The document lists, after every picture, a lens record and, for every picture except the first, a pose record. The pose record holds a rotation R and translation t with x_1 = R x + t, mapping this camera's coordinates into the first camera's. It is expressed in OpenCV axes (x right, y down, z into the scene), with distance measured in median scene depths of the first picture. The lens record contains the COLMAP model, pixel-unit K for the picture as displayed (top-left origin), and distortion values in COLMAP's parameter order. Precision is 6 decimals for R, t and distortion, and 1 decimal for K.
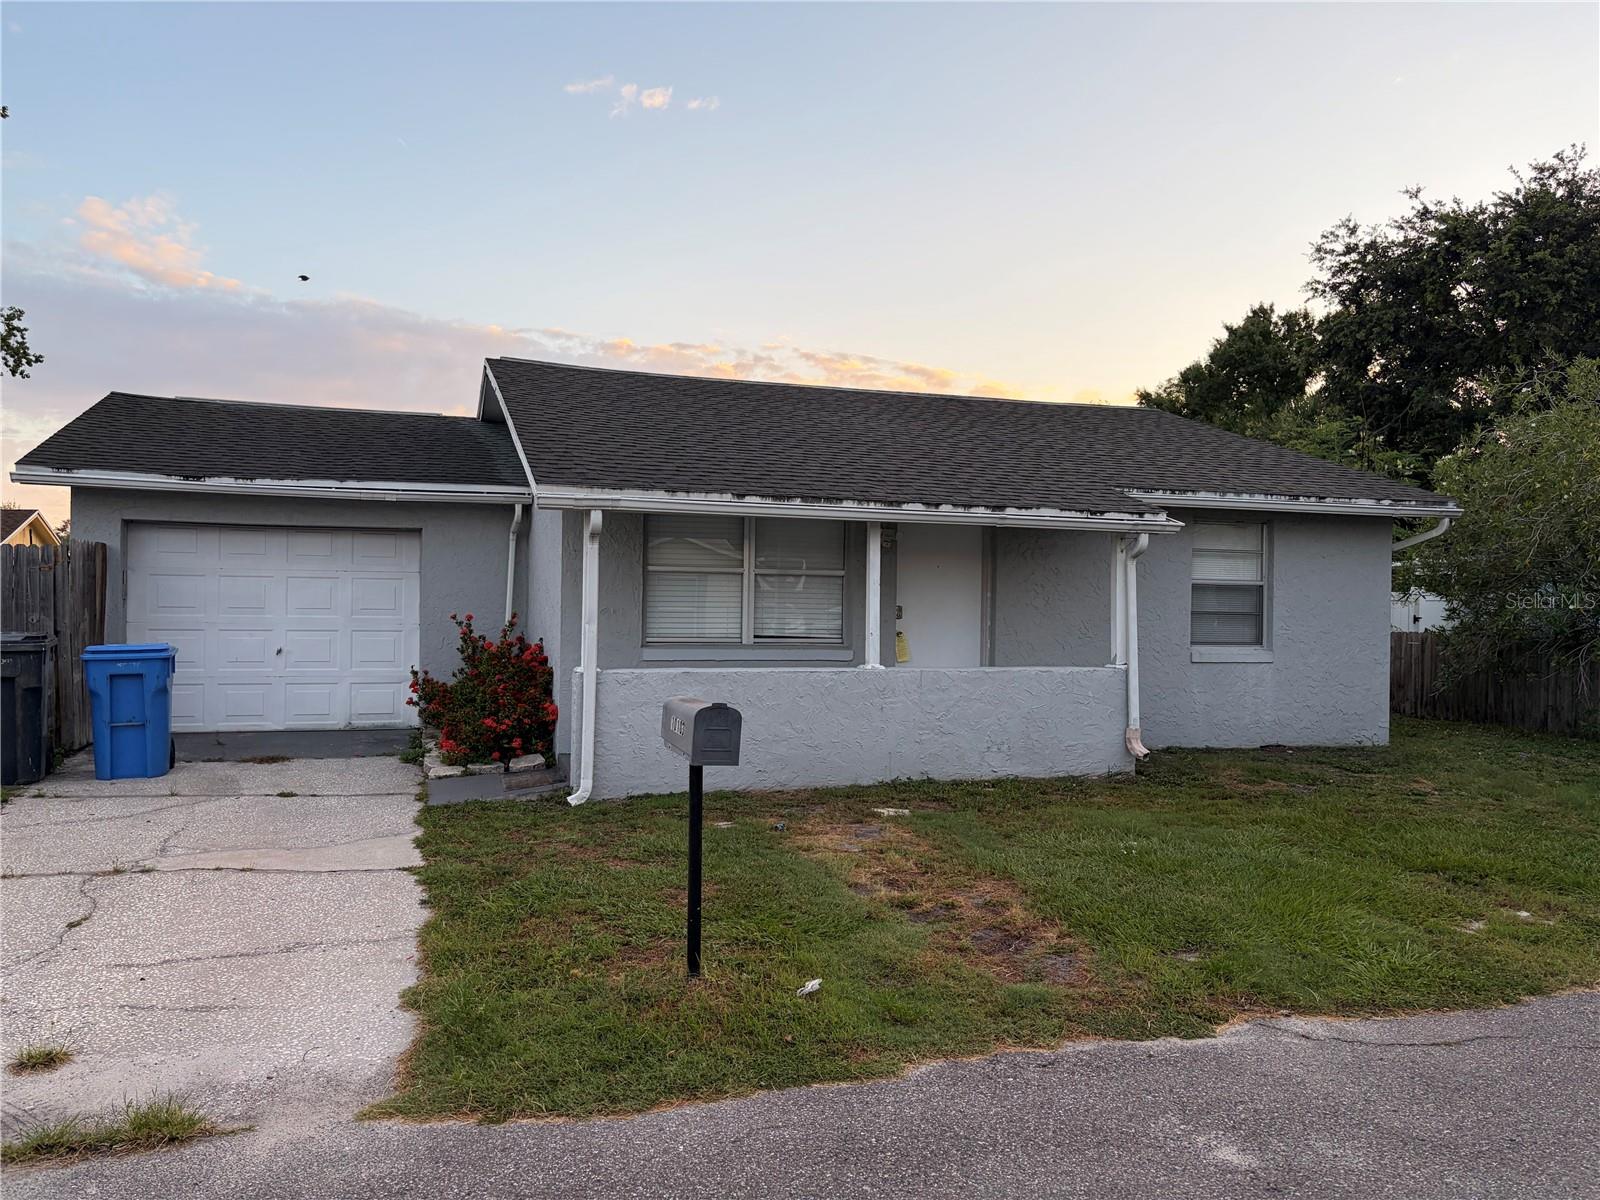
lens RADIAL K [[1204.3, 0, 797.7], [0, 1204.3, 593.6], [0, 0, 1]] dist [0.054006, -0.051423]
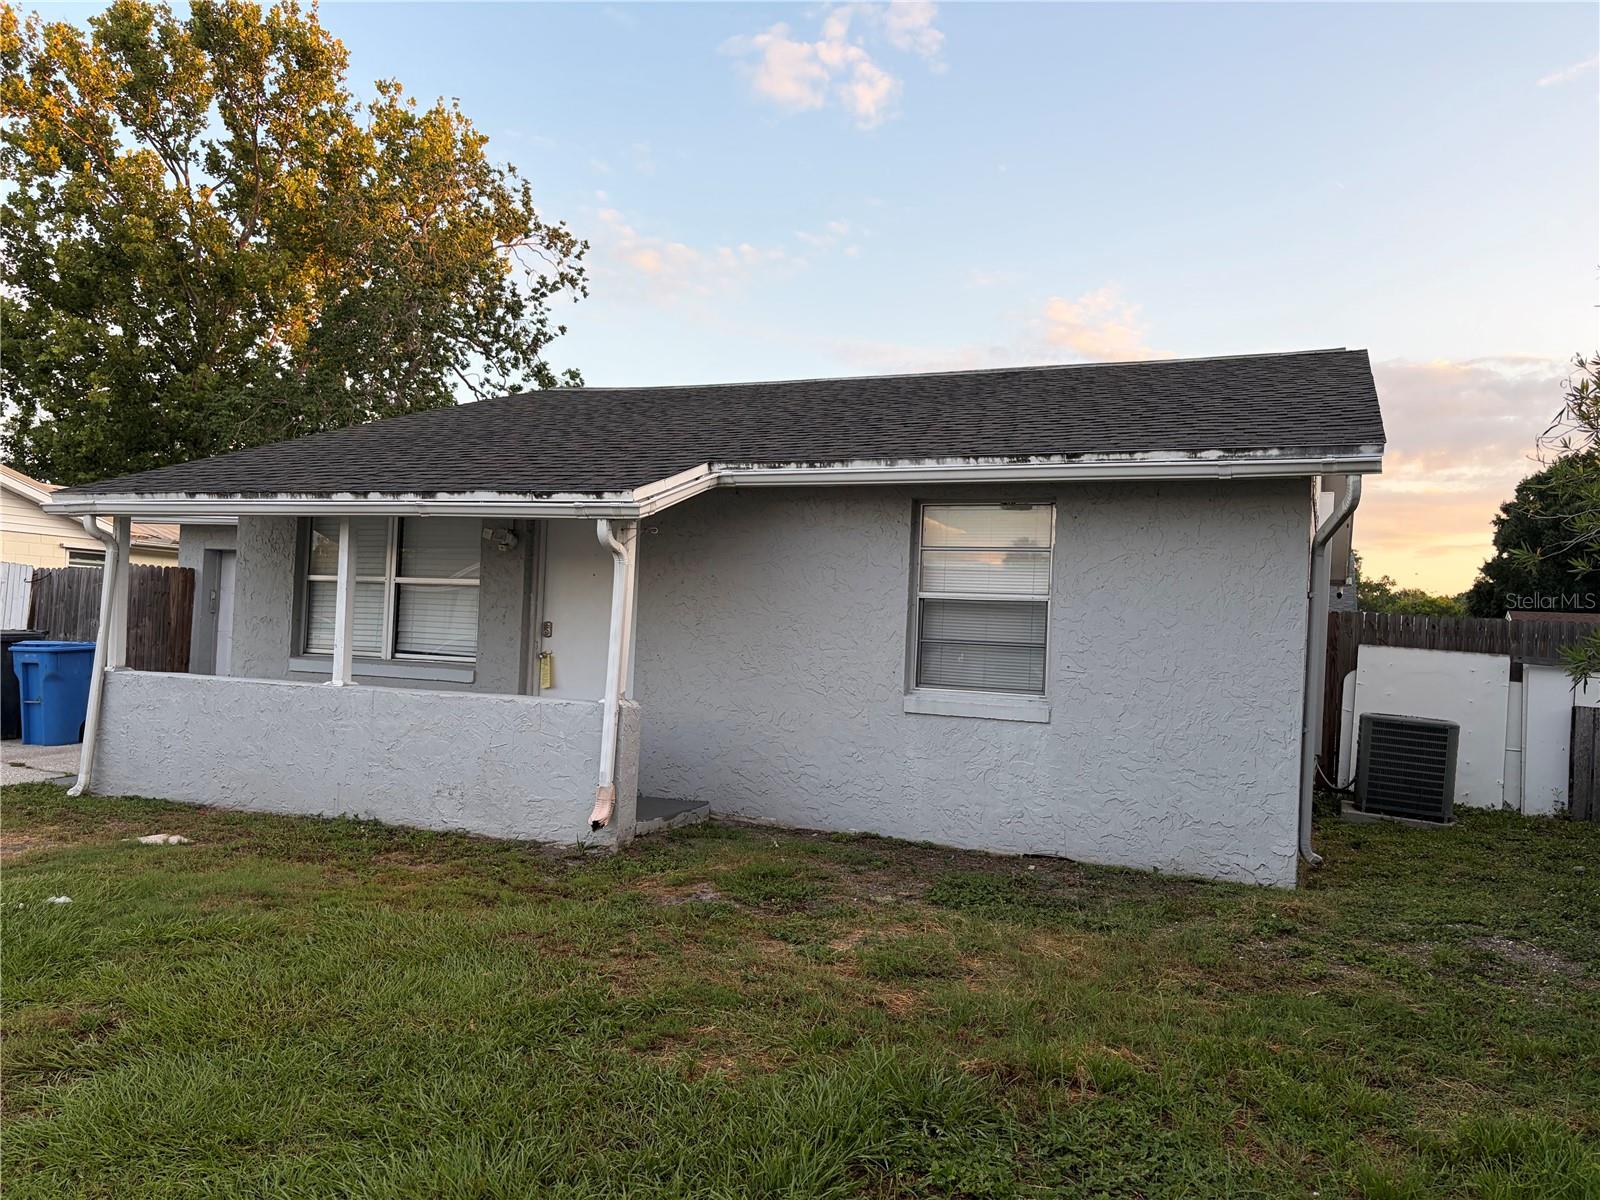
lens RADIAL K [[1204.3, 0, 801.3], [0, 1204.3, 606.5], [0, 0, 1]] dist [0.054006, -0.051423]
pose [[0.752634, 0.001910, -0.658437, 0.792241], [-0.024564, 0.999381, -0.025180, 0.016952], [0.657981, 0.035125, 0.752215, 0.494361]]
